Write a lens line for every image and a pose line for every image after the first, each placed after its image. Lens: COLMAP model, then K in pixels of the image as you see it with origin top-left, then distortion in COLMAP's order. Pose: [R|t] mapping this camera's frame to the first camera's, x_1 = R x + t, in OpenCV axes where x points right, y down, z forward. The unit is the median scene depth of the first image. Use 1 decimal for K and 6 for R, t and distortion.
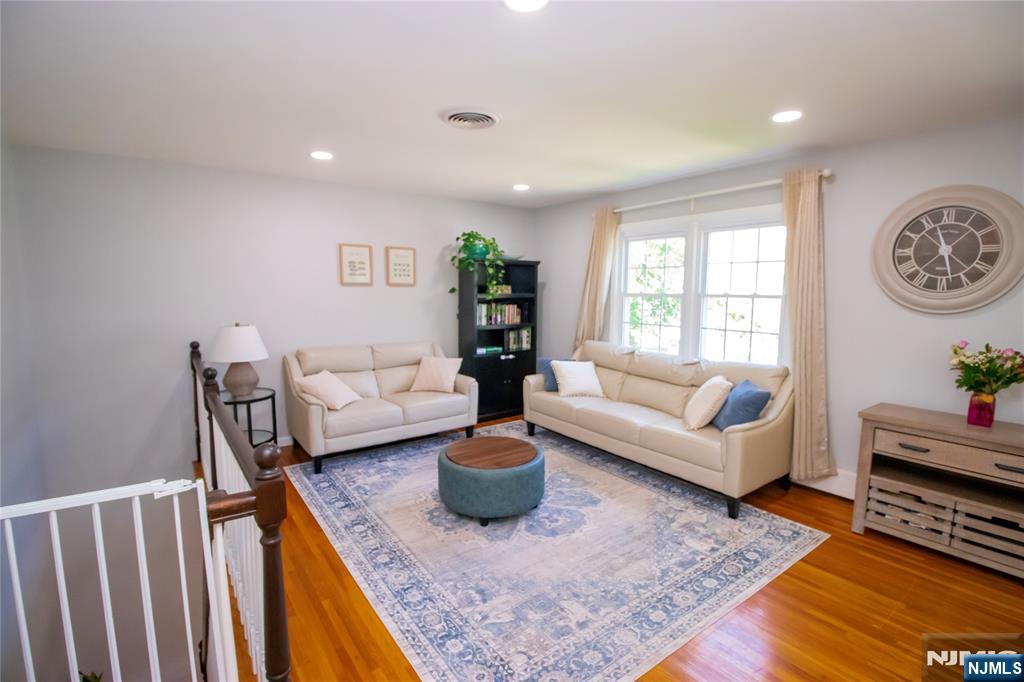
lens RADIAL K [[472.5, 0, 510.9], [0, 472.5, 340.3], [0, 0, 1]] dist [-0.018313, -0.003900]
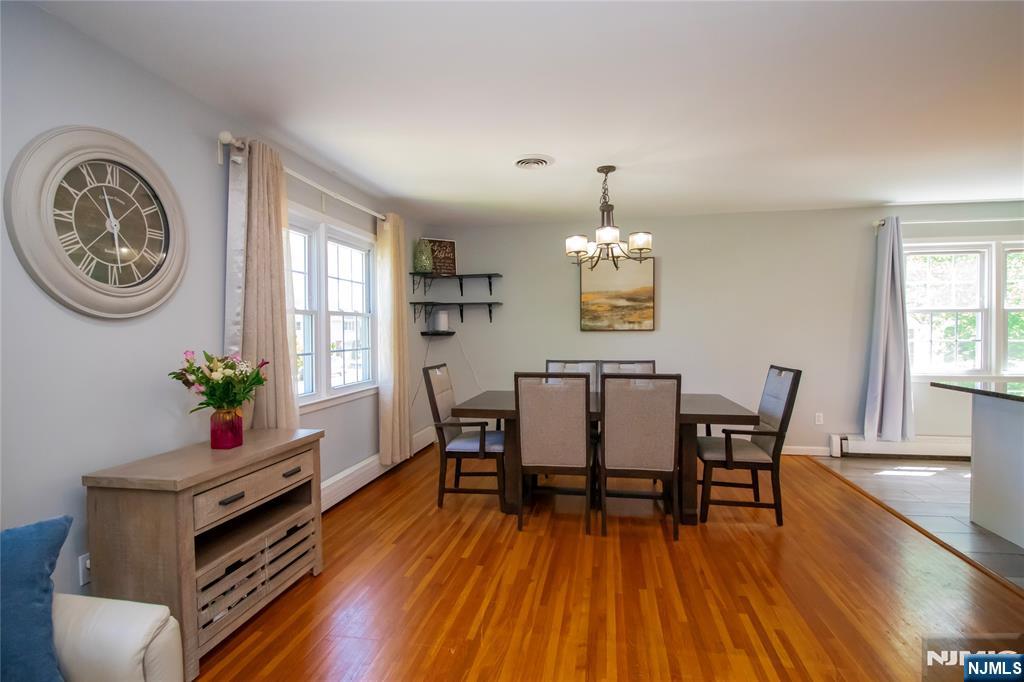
lens RADIAL K [[527.6, 0, 511.1], [0, 527.6, 336.5], [0, 0, 1]] dist [-0.001389, -0.000262]
pose [[-0.681920, -0.008050, 0.731382, -0.024441], [0.080256, 0.993078, 0.085759, -0.042645], [-0.727010, 0.117178, -0.676554, 0.920556]]
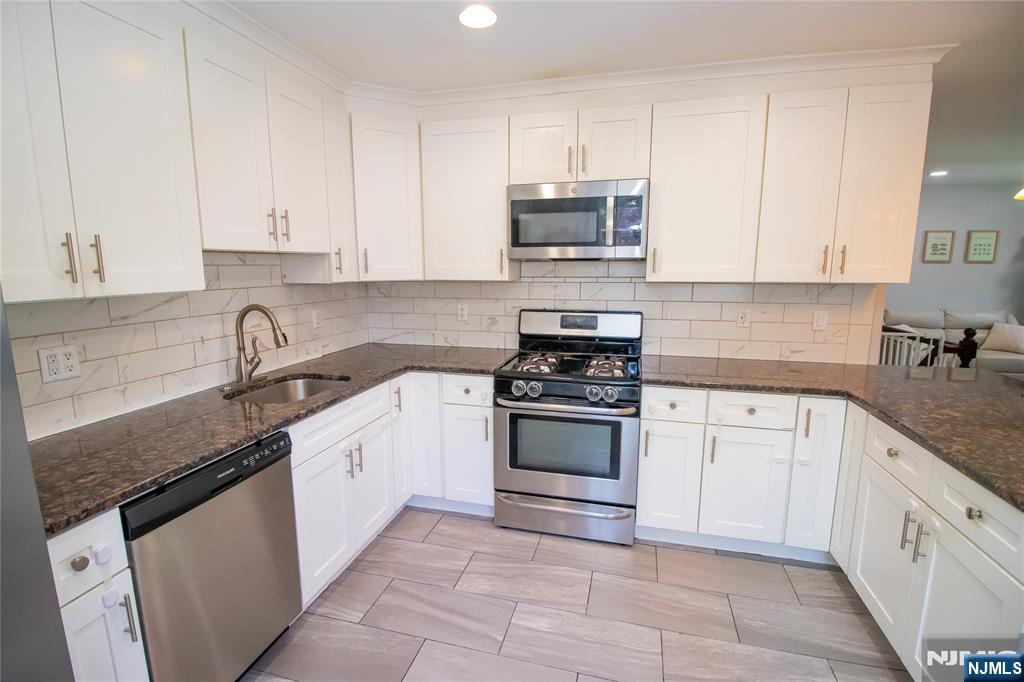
lens RADIAL K [[472.5, 0, 510.0], [0, 472.5, 345.8], [0, 0, 1]] dist [-0.018313, -0.003900]
pose [[0.620678, 0.119989, -0.774830, -0.050315], [-0.080261, 0.992753, 0.089443, 0.109260], [0.779947, 0.006673, 0.625810, -0.853660]]
